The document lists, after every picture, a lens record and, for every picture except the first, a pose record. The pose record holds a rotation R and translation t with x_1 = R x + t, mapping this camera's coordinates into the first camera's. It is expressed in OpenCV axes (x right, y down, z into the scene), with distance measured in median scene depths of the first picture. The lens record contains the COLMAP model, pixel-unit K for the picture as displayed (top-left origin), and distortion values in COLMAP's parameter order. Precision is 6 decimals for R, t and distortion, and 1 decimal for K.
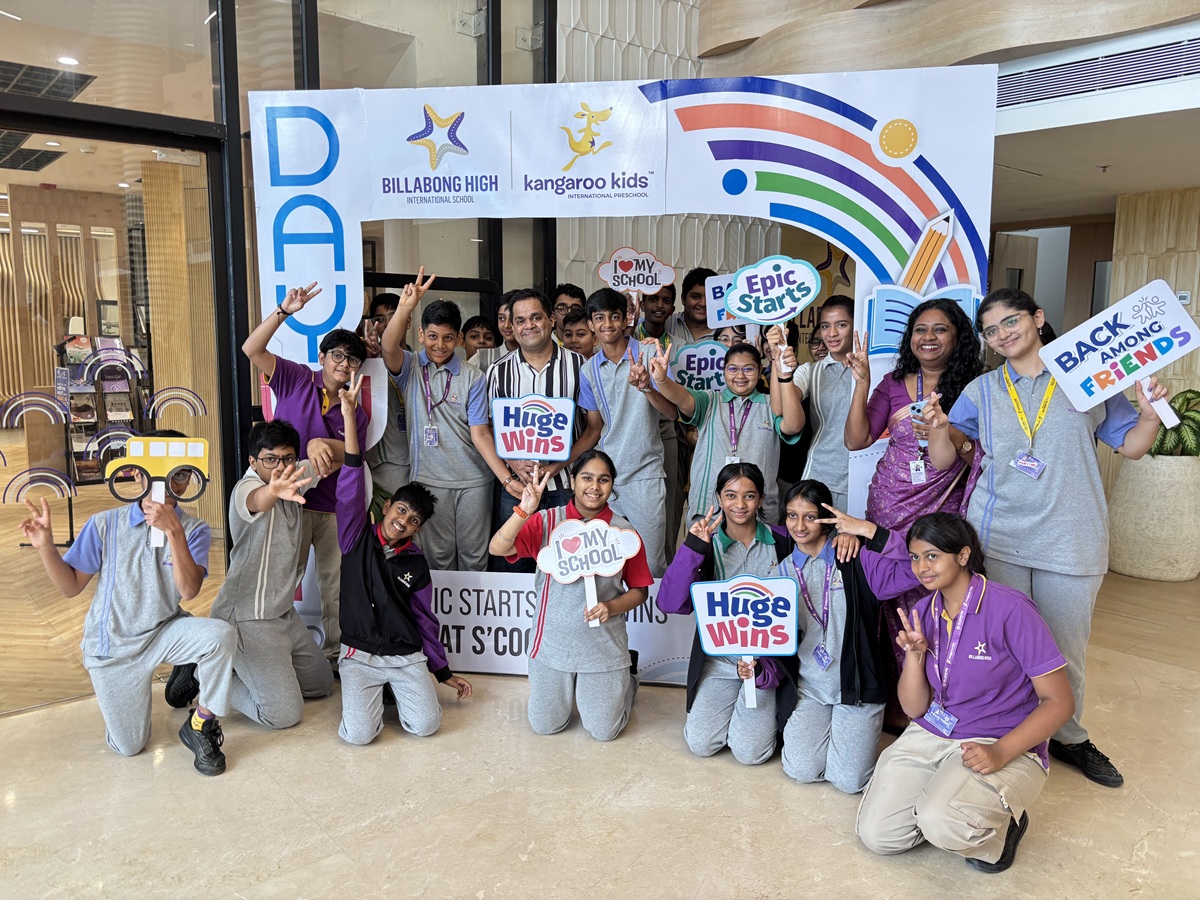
lens RADIAL K [[926.2, 0, 597.7], [0, 926.2, 447.8], [0, 0, 1]] dist [0.044431, -0.066129]
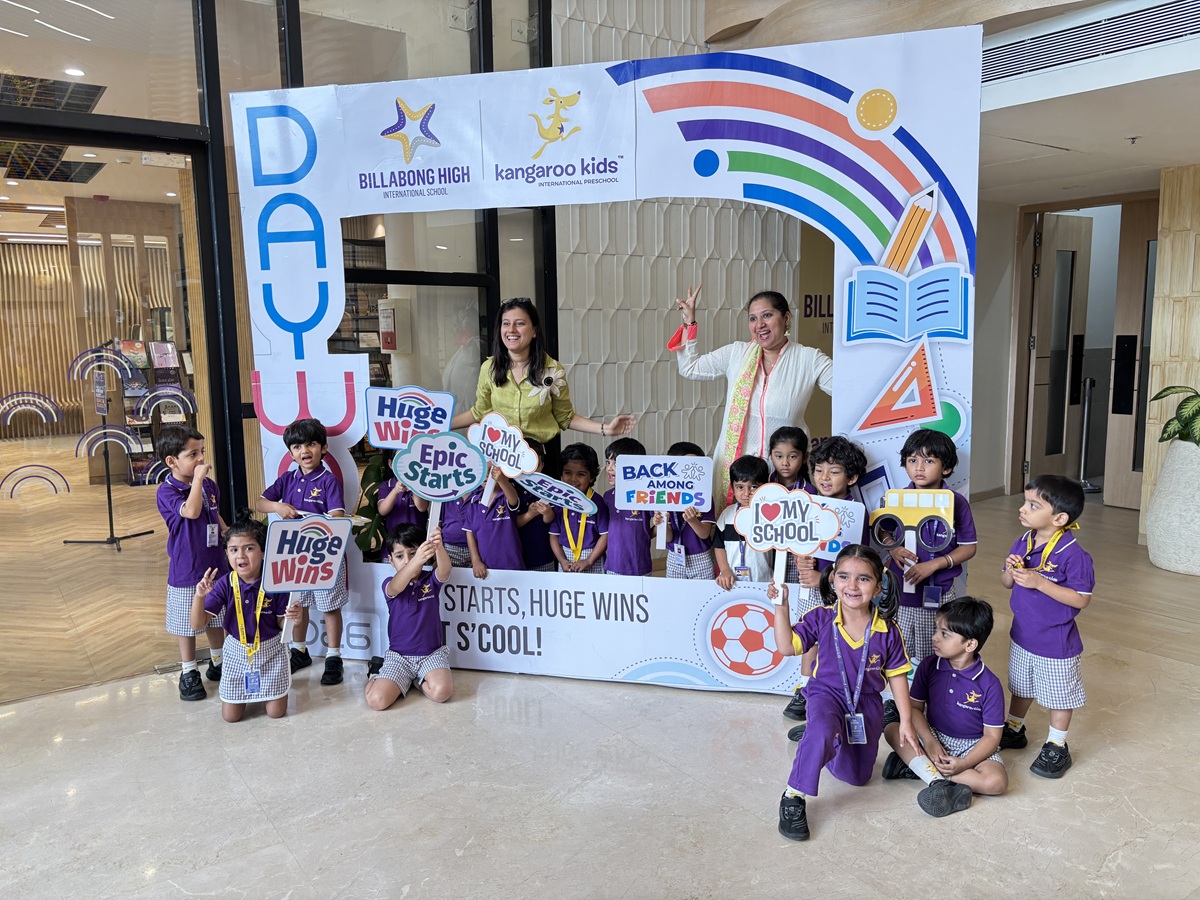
lens RADIAL K [[926.2, 0, 597.7], [0, 926.2, 447.8], [0, 0, 1]] dist [0.044431, -0.066129]
pose [[0.996582, -0.010799, -0.081895, 0.100340], [0.010893, 0.999940, 0.000704, 0.007661], [0.081882, -0.001594, 0.996641, 0.018475]]
